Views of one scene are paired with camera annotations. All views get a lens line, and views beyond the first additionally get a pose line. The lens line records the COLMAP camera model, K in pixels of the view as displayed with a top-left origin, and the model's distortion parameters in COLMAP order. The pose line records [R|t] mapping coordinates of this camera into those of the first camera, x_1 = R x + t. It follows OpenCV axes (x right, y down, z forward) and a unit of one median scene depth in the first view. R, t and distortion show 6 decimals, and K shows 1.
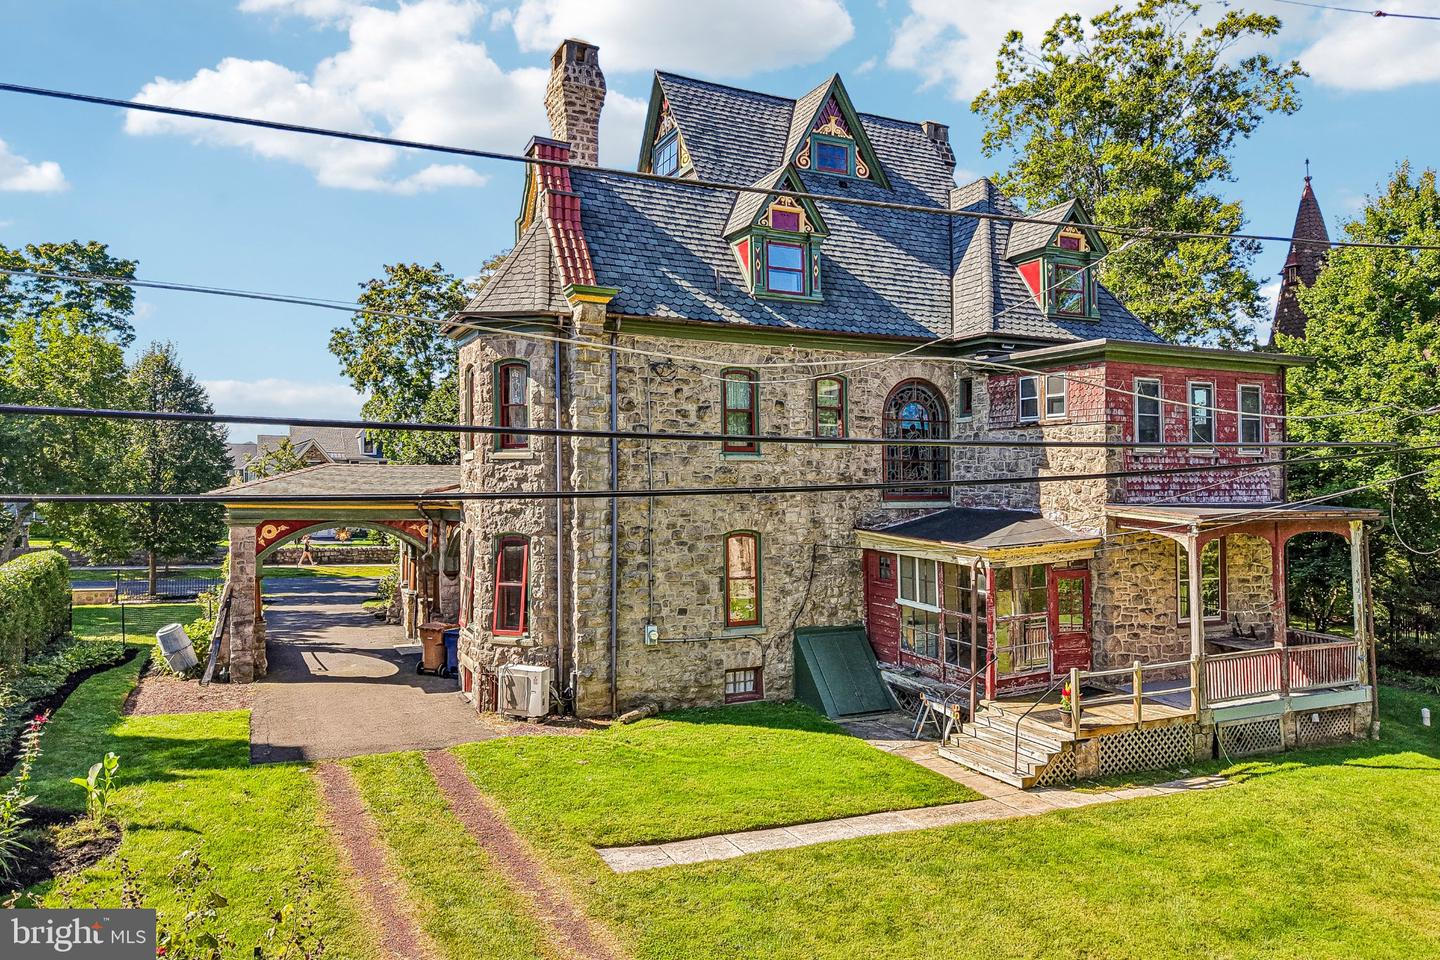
lens RADIAL K [[973.4, 0, 695.4], [0, 973.4, 439.0], [0, 0, 1]] dist [0.047189, -0.056301]
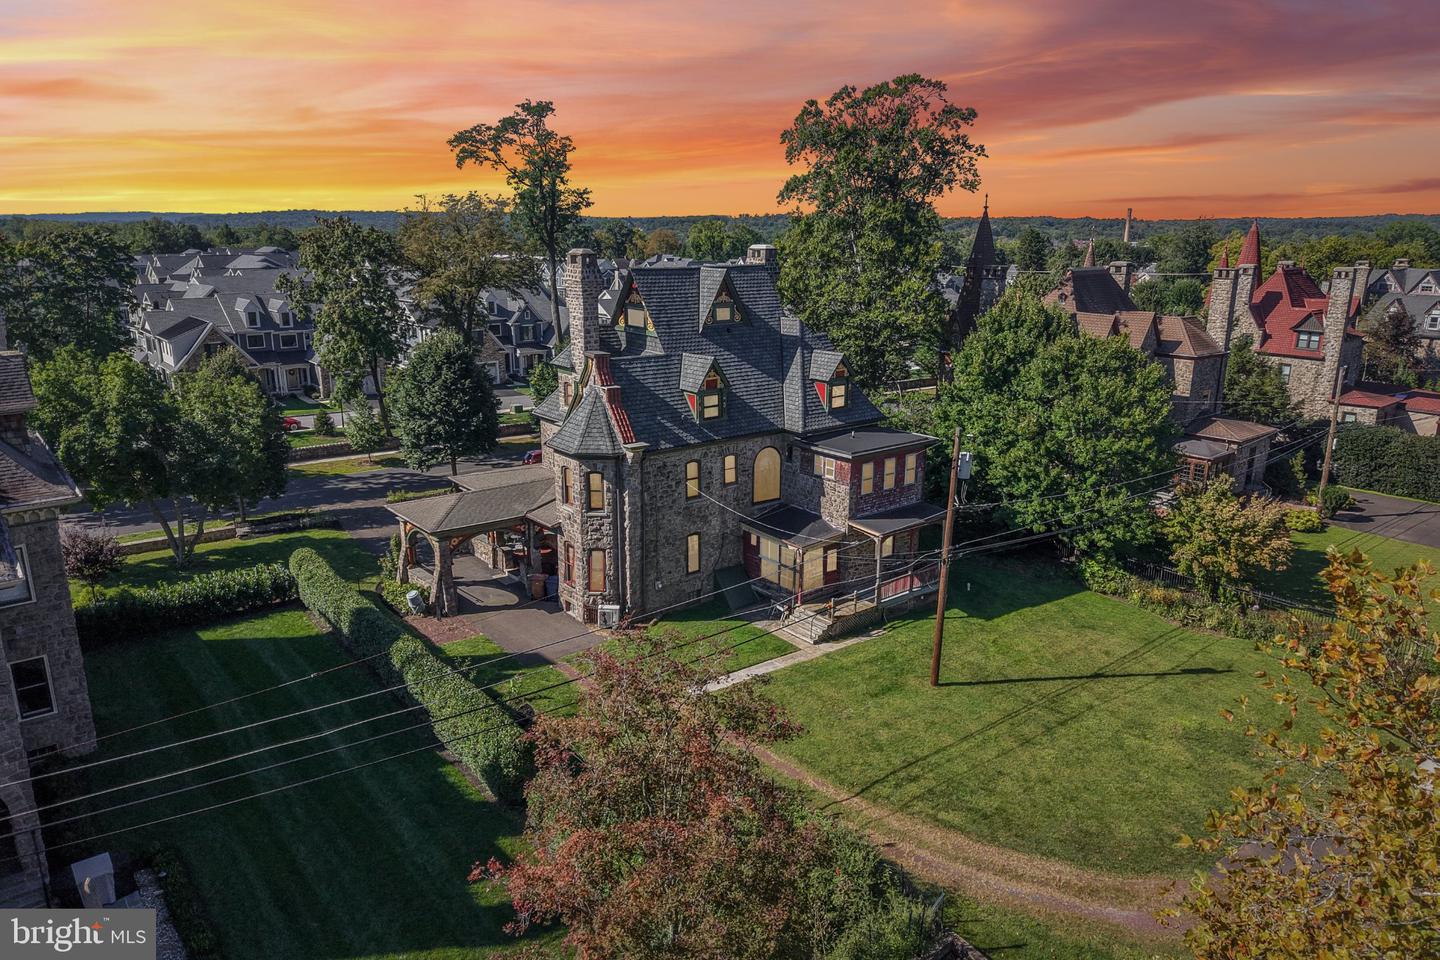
lens RADIAL K [[973.4, 0, 712.0], [0, 973.4, 458.6], [0, 0, 1]] dist [0.047189, -0.056301]
pose [[0.969122, -0.050866, 0.241280, -0.458370], [-0.016782, 0.962618, 0.270343, -0.700696], [-0.246012, -0.266044, 0.932040, -1.066961]]
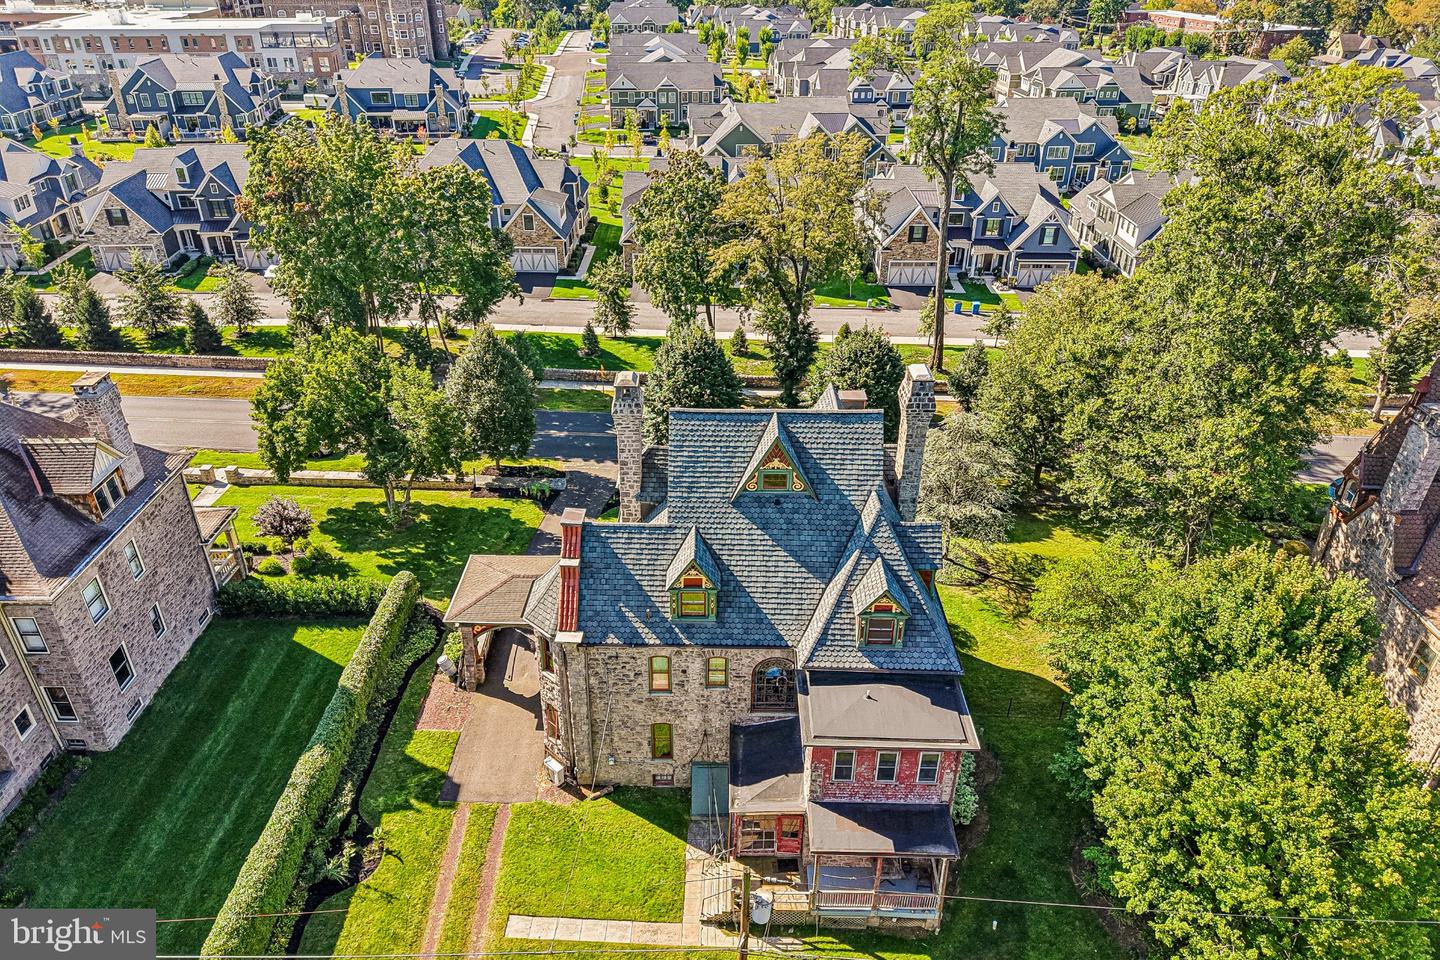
lens RADIAL K [[973.4, 0, 716.4], [0, 973.4, 440.7], [0, 0, 1]] dist [0.047189, -0.056301]
pose [[0.904943, 0.209129, -0.370598, 0.799473], [0.004267, 0.866400, 0.499332, -1.452689], [0.425511, -0.453449, 0.783150, -0.239465]]
